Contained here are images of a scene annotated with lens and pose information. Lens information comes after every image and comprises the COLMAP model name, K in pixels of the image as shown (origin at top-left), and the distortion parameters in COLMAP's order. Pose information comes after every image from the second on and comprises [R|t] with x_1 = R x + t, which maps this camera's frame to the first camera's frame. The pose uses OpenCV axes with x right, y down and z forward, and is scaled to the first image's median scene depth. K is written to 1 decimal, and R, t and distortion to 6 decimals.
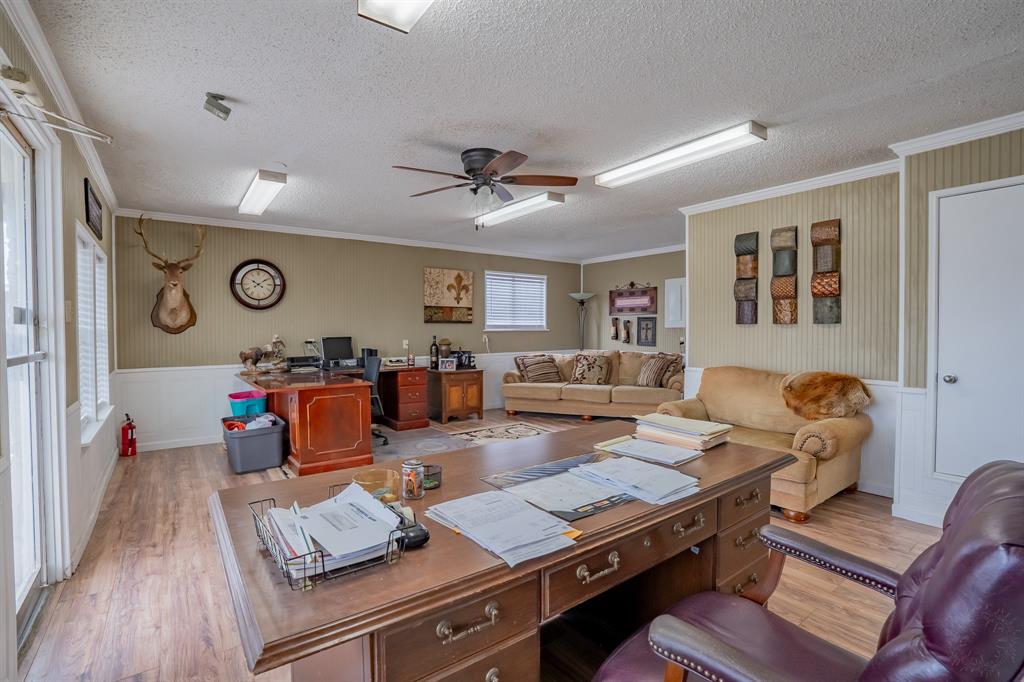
lens RADIAL K [[478.6, 0, 512.0], [0, 478.6, 341.0], [0, 0, 1]] dist [-0.075866, 0.028975]
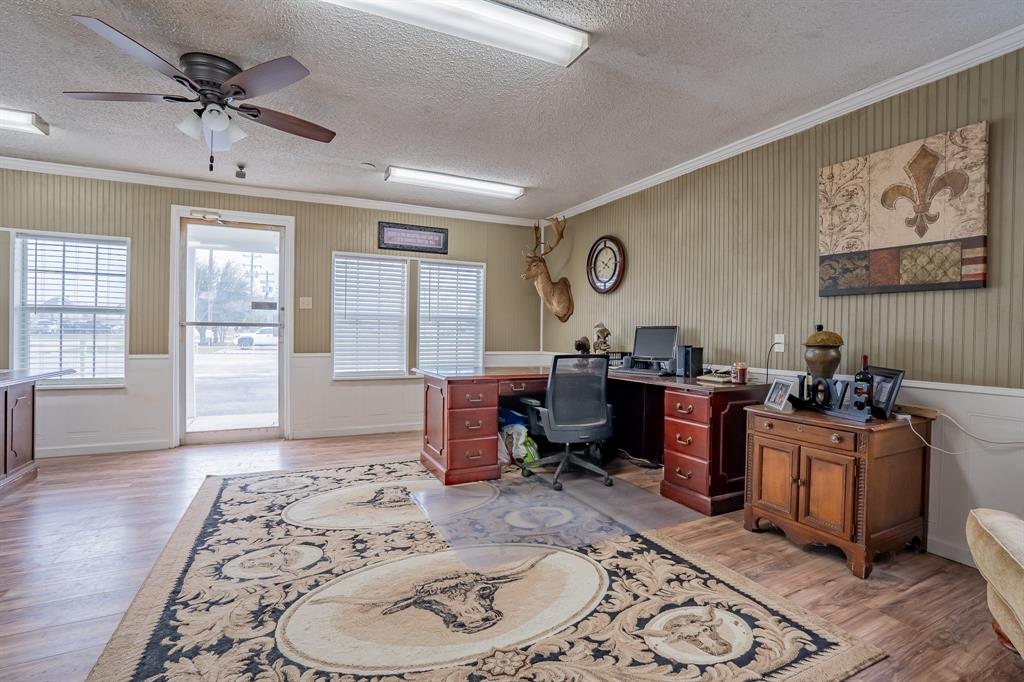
lens RADIAL K [[478.6, 0, 512.0], [0, 478.6, 341.0], [0, 0, 1]] dist [-0.075866, 0.028975]
pose [[-0.187686, 0.015878, -0.982101, 0.280474], [-0.041138, 0.998865, 0.024011, 0.004060], [0.981367, 0.044909, -0.186820, 0.791801]]
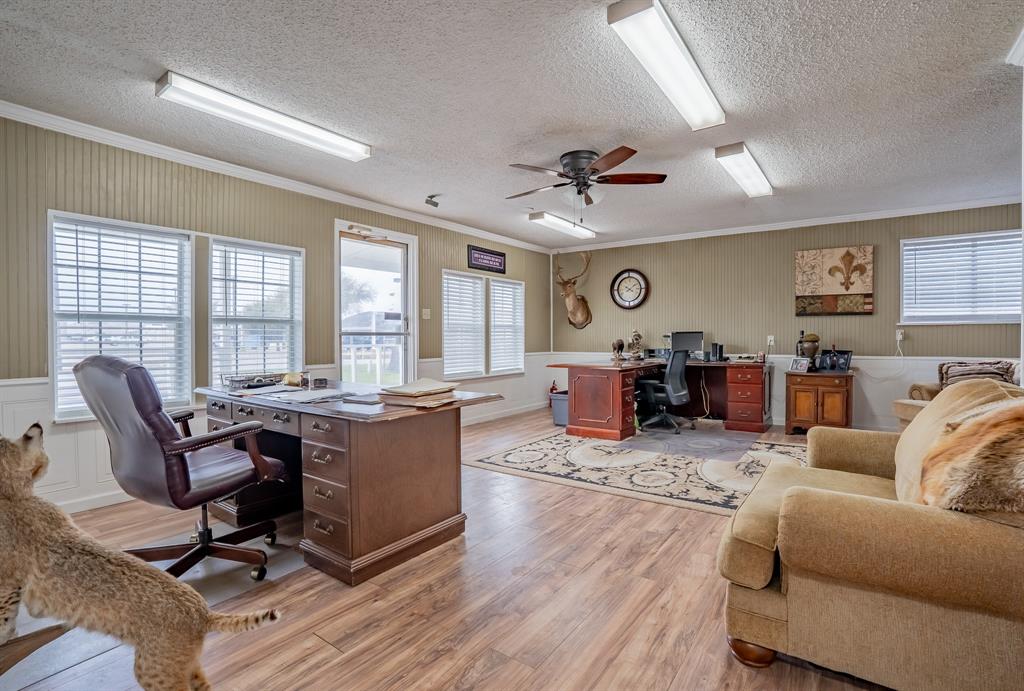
lens RADIAL K [[489.1, 0, 530.6], [0, 489.1, 340.2], [0, 0, 1]] dist [-0.032371, 0.000428]
pose [[0.326676, 0.008342, -0.945100, 0.475307], [-0.023567, 0.999722, 0.000678, 0.015896], [0.944842, 0.022052, 0.326782, 0.262035]]
